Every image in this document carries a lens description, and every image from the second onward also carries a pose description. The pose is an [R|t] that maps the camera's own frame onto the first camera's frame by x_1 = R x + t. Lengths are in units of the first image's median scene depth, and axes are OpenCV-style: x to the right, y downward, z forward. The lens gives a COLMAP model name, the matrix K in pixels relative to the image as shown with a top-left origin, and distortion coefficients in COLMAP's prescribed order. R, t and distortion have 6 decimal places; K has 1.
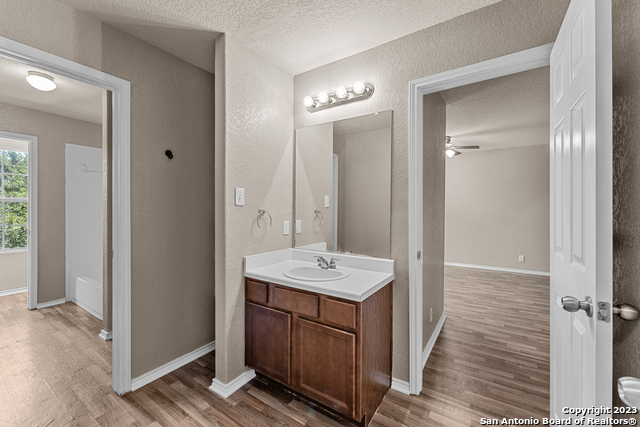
lens RADIAL K [[257.2, 0, 320.0], [0, 257.2, 213.5], [0, 0, 1]] dist [0.000816, 0.000108]
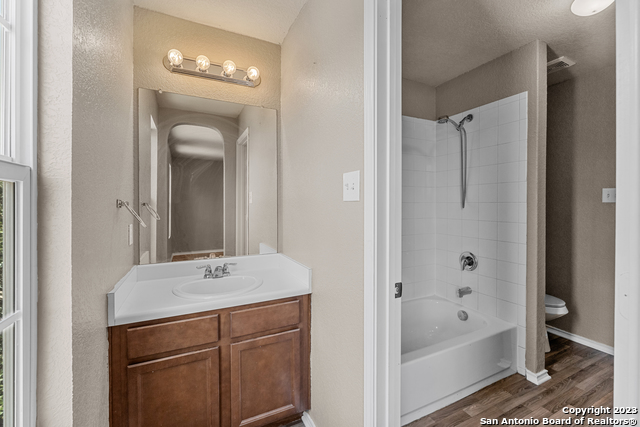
lens RADIAL K [[256.7, 0, 320.0], [0, 256.7, 213.5], [0, 0, 1]] dist [-0.000303, -0.000036]
pose [[0.514725, -0.019803, 0.857127, -0.515723], [0.006721, 0.999796, 0.019063, -0.006070], [-0.857329, -0.004051, 0.514753, 0.307541]]
